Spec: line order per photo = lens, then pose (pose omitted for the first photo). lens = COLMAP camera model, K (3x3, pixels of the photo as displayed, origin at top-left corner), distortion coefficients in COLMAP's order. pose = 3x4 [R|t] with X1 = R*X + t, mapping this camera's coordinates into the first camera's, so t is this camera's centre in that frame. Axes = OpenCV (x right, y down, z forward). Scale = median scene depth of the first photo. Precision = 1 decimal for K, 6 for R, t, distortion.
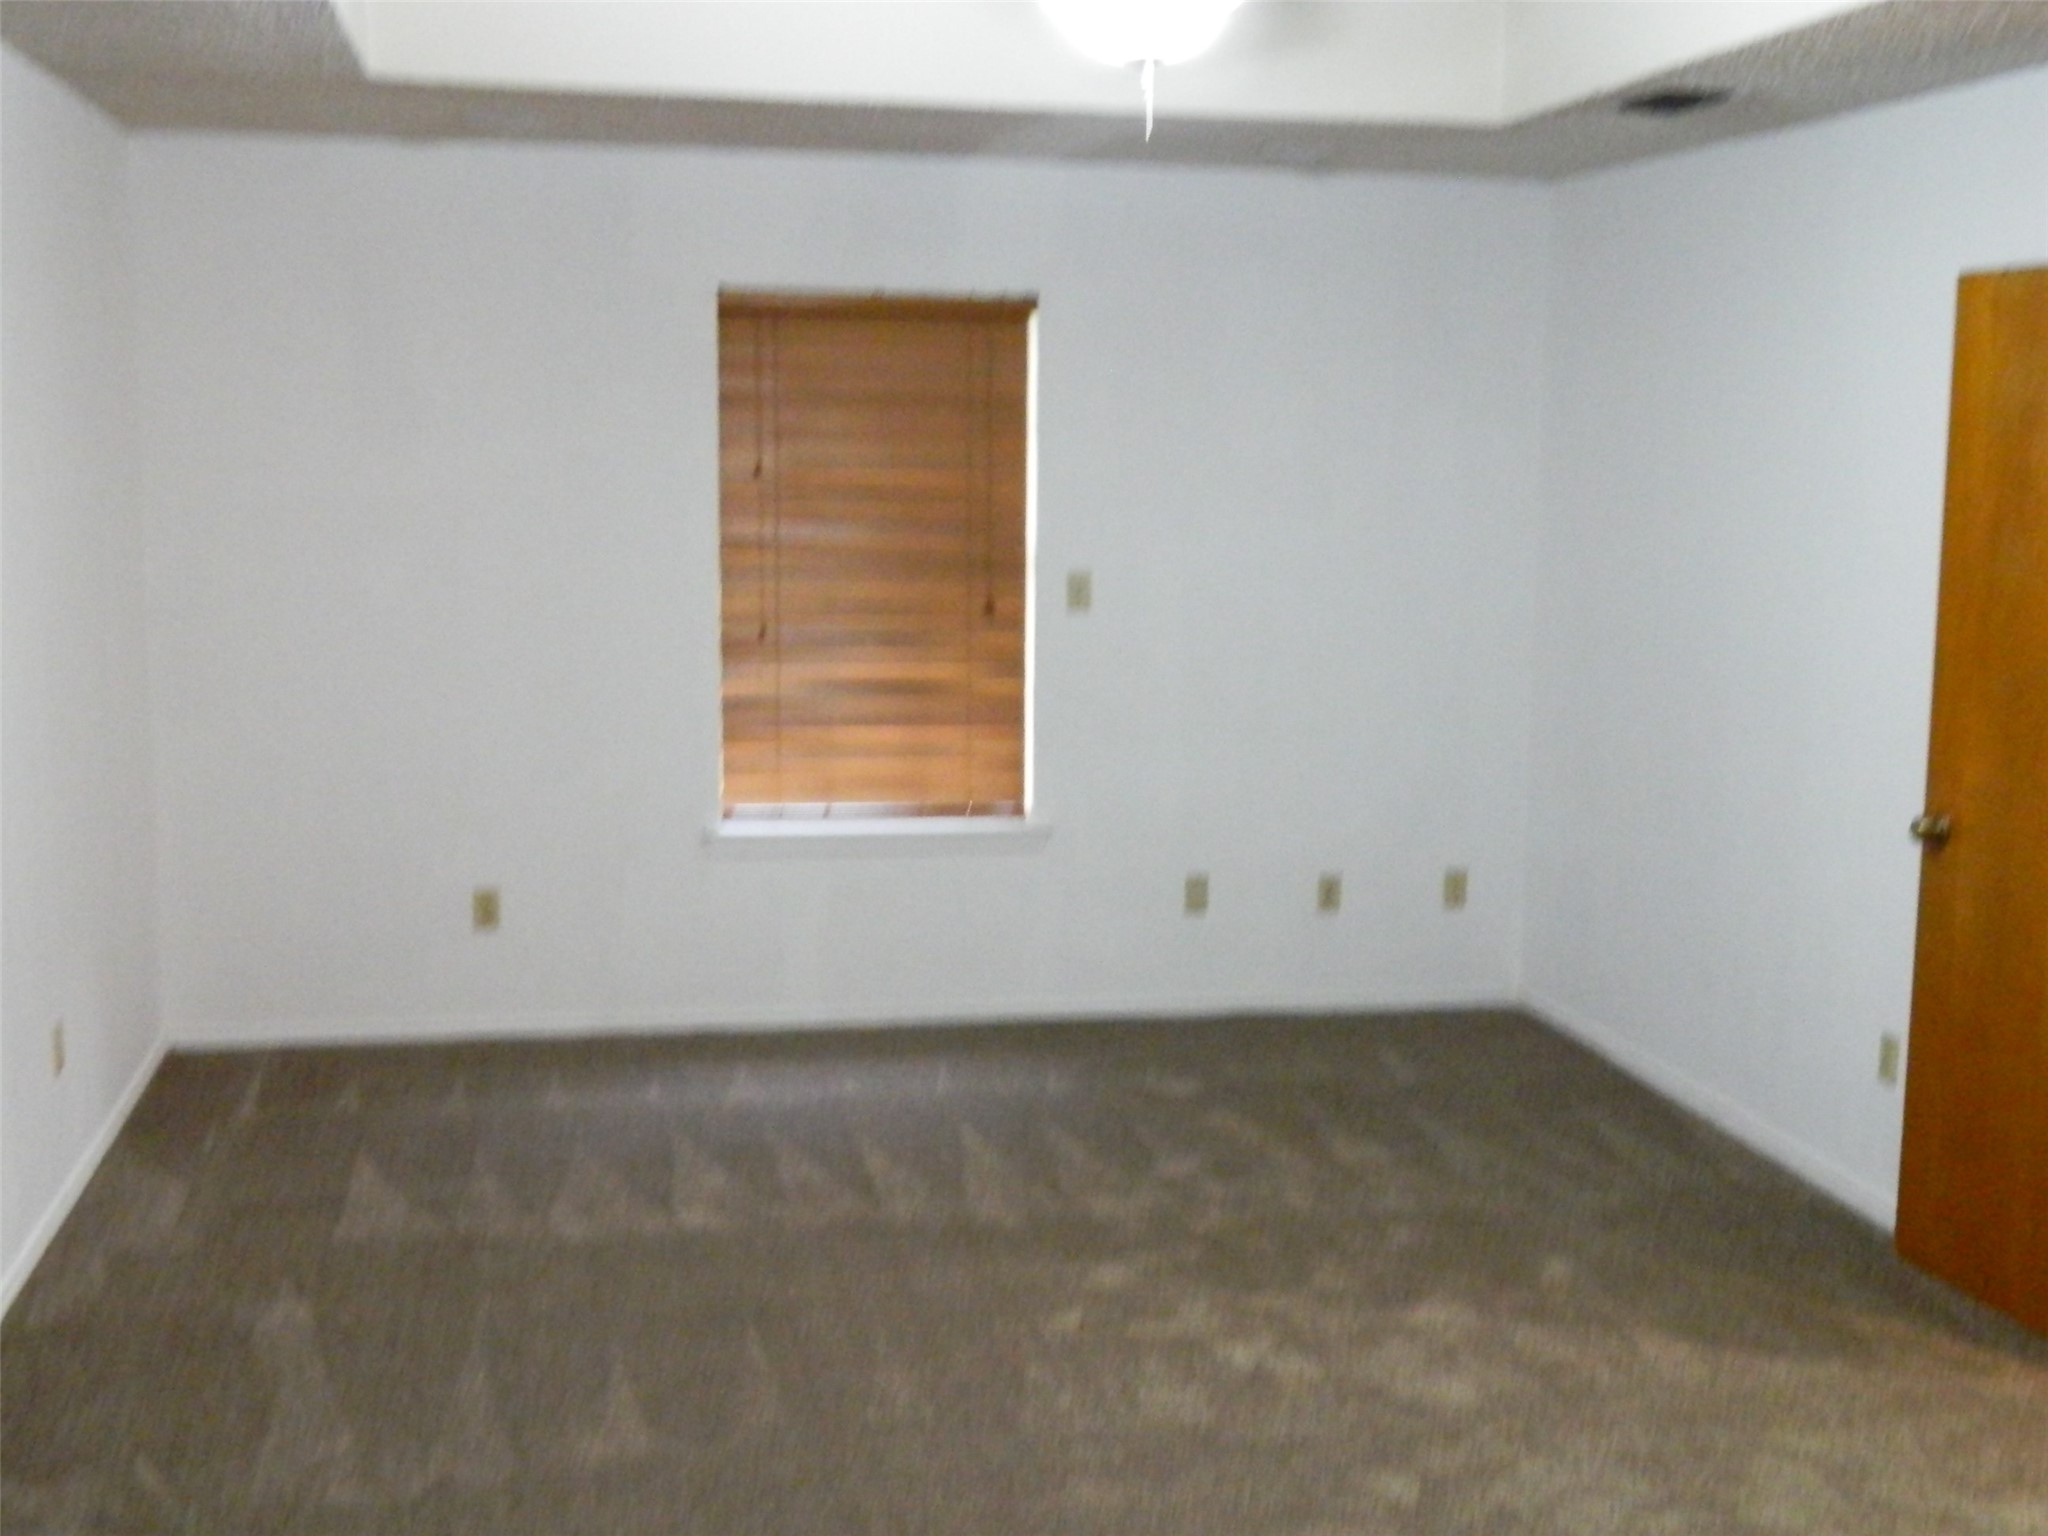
lens RADIAL K [[2433.9, 0, 1024.9], [0, 2433.9, 769.1], [0, 0, 1]] dist [0.011974, 0.000000]
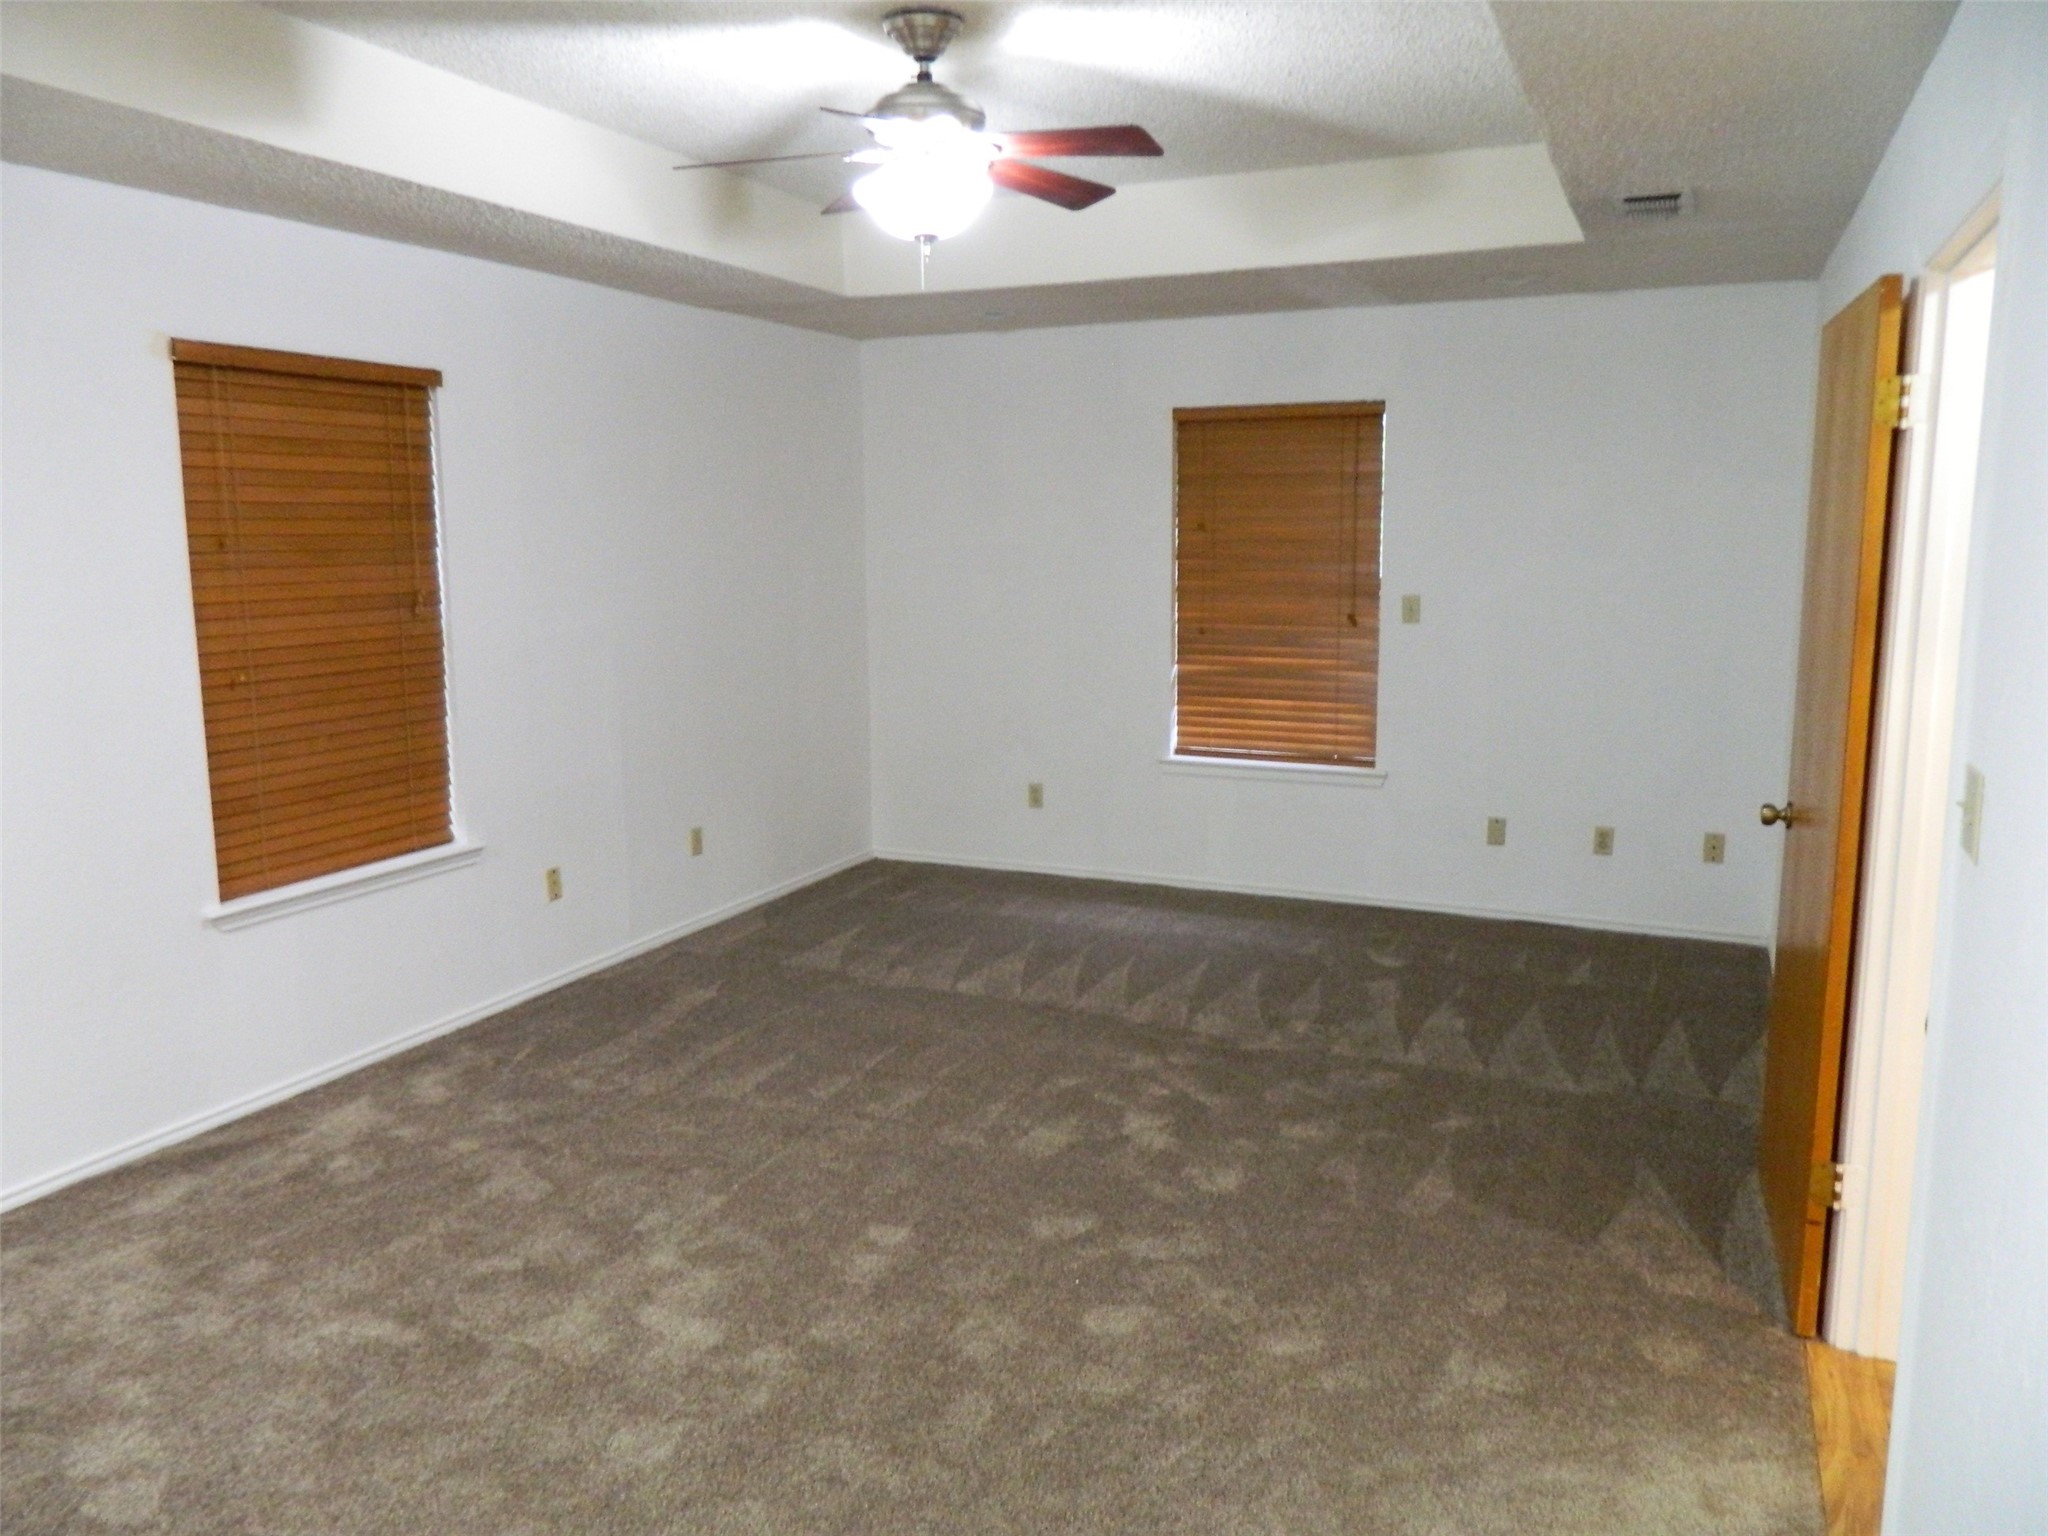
lens RADIAL K [[1514.3, 0, 1026.7], [0, 1514.3, 765.3], [0, 0, 1]] dist [0.007020, -0.008309]
pose [[0.825728, 0.074078, -0.559183, 0.430940], [-0.066184, 0.997215, 0.034374, 0.002773], [0.560172, 0.008625, 0.828331, 0.188247]]
